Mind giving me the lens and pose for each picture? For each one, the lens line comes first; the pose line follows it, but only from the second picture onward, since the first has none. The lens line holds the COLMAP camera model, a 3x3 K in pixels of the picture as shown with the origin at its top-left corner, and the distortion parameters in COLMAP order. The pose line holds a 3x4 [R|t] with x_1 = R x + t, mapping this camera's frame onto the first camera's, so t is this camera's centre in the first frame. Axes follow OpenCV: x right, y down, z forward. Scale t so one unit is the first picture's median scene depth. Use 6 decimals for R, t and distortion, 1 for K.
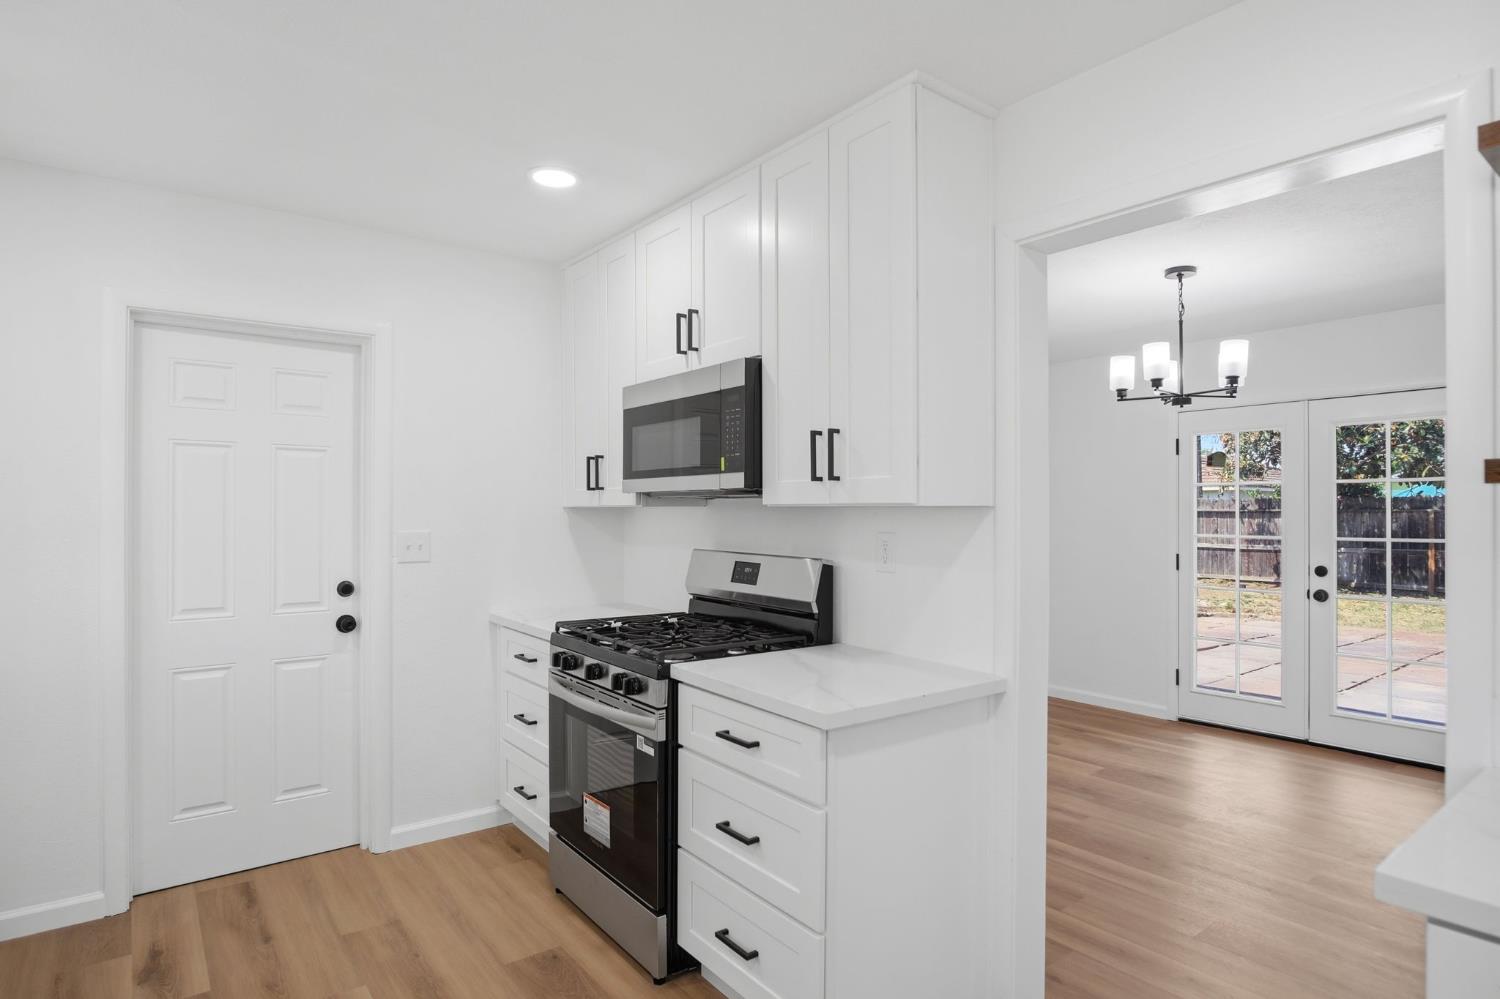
lens RADIAL K [[815.0, 0, 750.3], [0, 815.0, 514.4], [0, 0, 1]] dist [-0.026387, 0.002201]
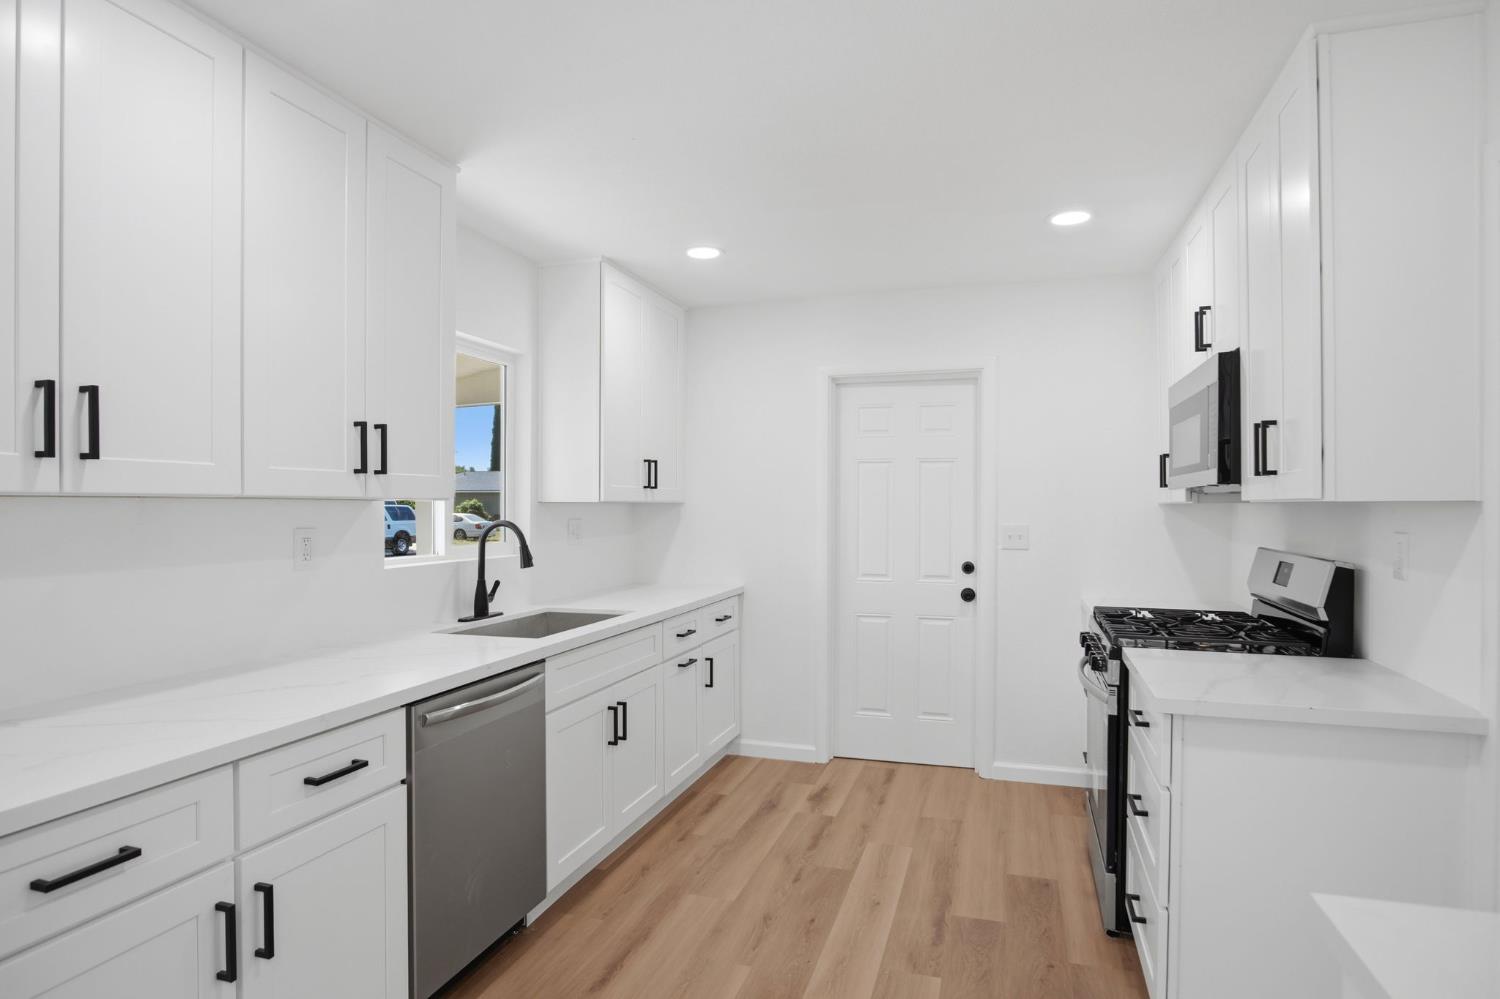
lens RADIAL K [[815.0, 0, 750.3], [0, 815.0, 514.4], [0, 0, 1]] dist [-0.026387, 0.002201]
pose [[0.567640, 0.006592, -0.823251, 0.432132], [-0.003866, 0.999978, 0.005341, 0.001657], [0.823268, 0.000151, 0.567653, -0.025785]]
